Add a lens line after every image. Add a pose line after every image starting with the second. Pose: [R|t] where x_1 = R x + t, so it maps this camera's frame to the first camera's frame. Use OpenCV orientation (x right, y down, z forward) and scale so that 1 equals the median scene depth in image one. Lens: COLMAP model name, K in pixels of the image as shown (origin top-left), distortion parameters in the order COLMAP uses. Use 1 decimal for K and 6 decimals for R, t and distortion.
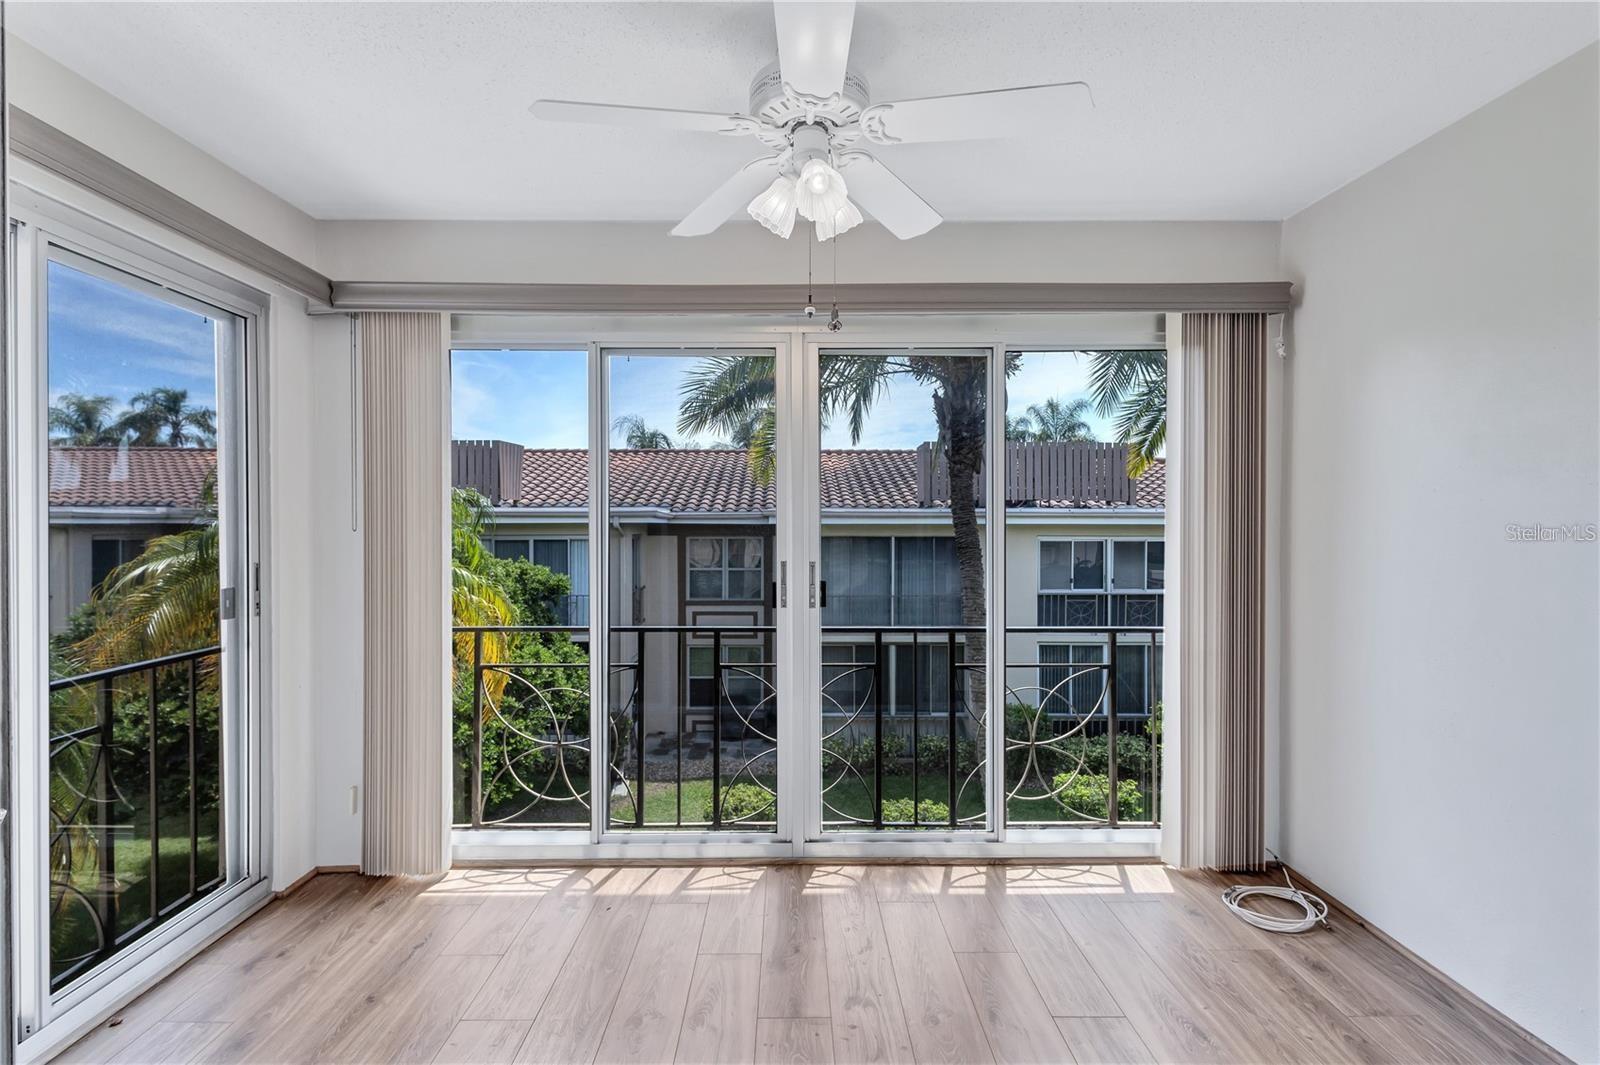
lens RADIAL K [[728.1, 0, 792.1], [0, 728.1, 530.1], [0, 0, 1]] dist [0.003773, -0.000239]
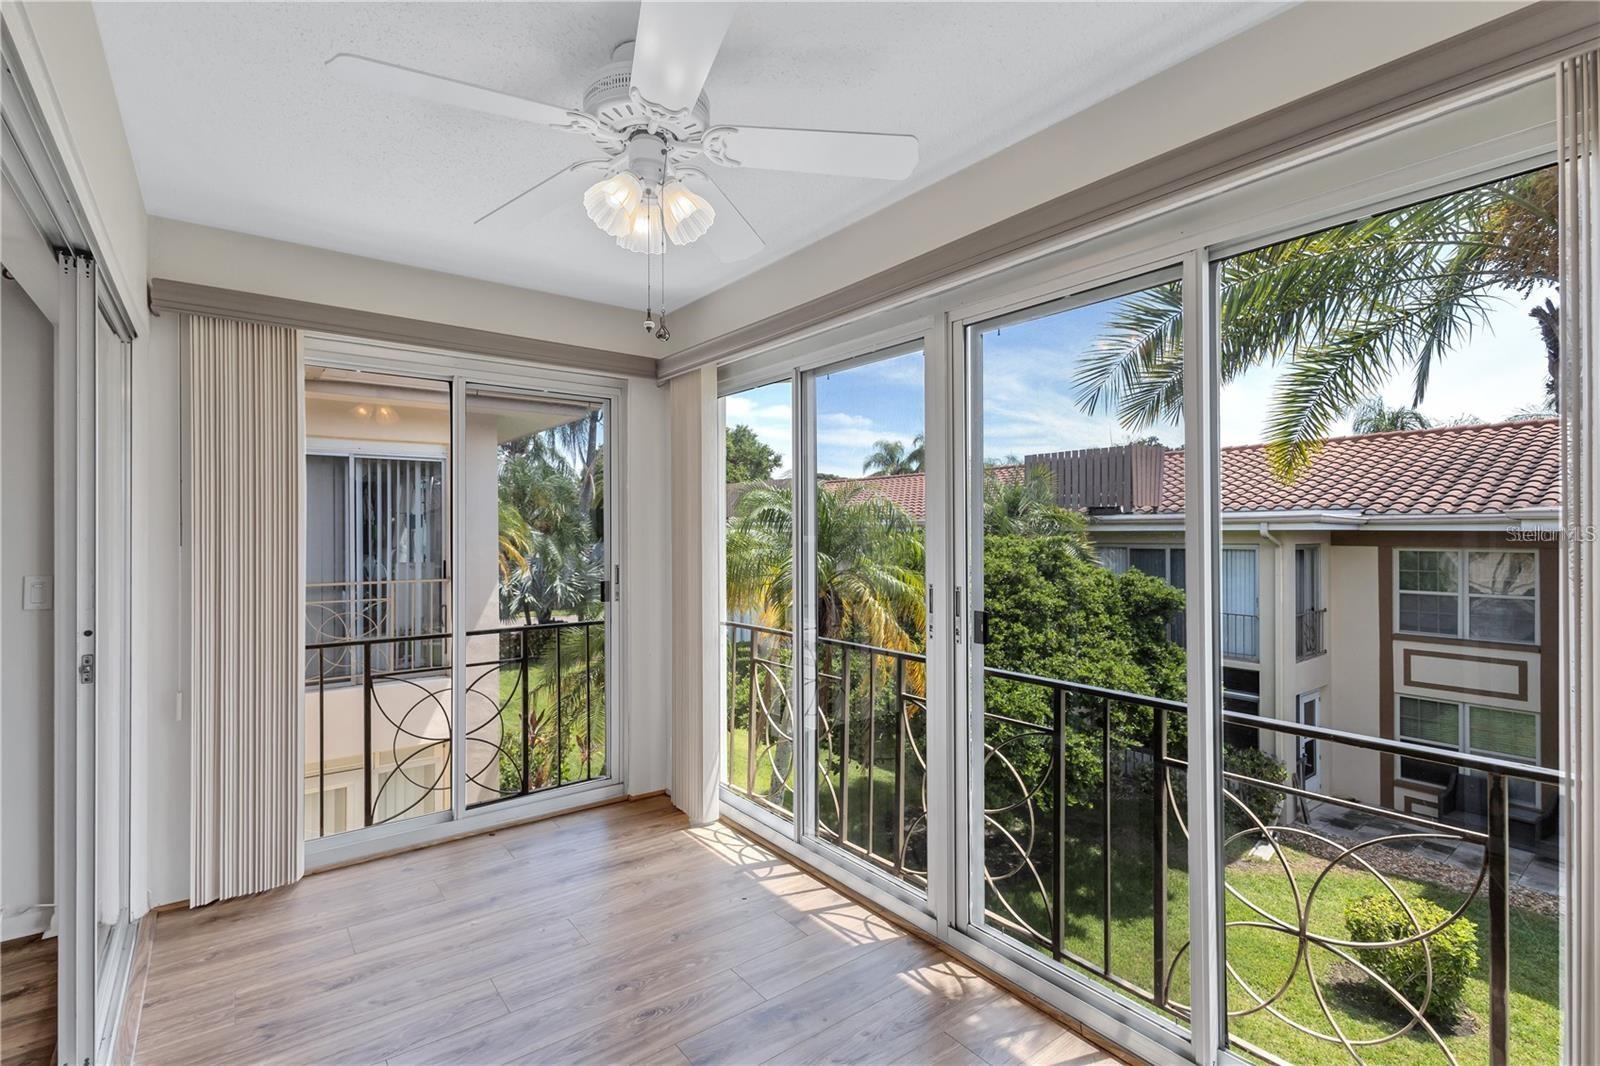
lens RADIAL K [[732.4, 0, 800.0], [0, 732.4, 533.0], [0, 0, 1]] dist [0.006481, 0.000150]
pose [[0.599944, -0.001699, -0.800041, 0.282918], [-0.002060, 0.999991, -0.003668, -0.006046], [0.800040, 0.003849, 0.599935, 0.177774]]
